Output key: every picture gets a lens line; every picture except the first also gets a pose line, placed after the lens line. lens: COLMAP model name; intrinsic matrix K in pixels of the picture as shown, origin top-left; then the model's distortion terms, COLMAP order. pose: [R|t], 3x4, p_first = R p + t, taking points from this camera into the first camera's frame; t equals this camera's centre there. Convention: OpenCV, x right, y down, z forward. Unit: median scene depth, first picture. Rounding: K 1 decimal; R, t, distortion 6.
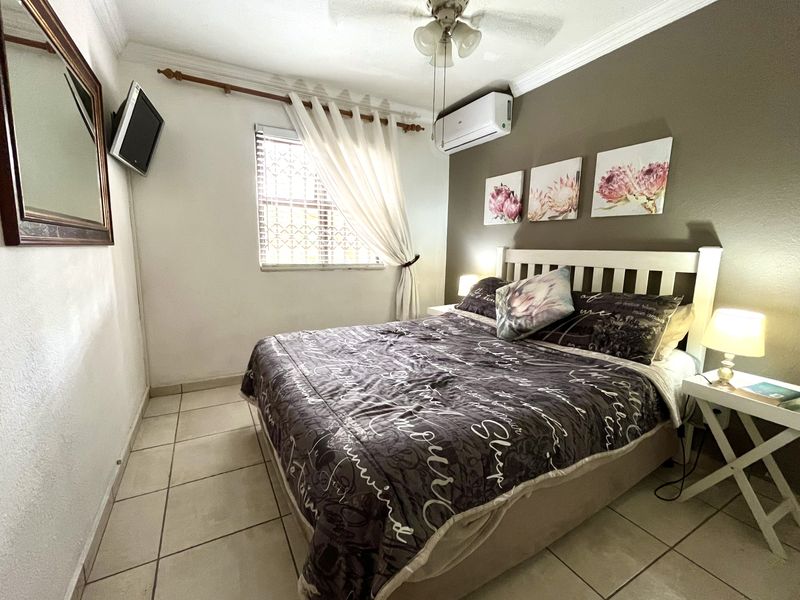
lens RADIAL K [[349.3, 0, 399.1], [0, 349.3, 299.4], [0, 0, 1]] dist [-0.000551, 0.000007]
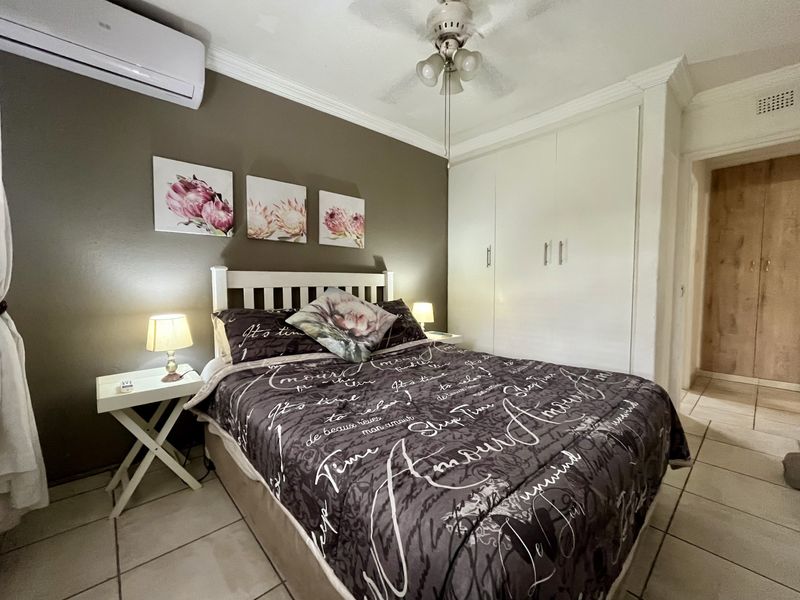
lens RADIAL K [[326.5, 0, 399.7], [0, 326.5, 300.3], [0, 0, 1]] dist [-0.003618, -0.000113]
pose [[-0.221199, -0.078957, 0.972027, -0.546185], [0.133906, 0.984818, 0.110469, -0.130370], [-0.965992, 0.154596, -0.207268, 0.958023]]
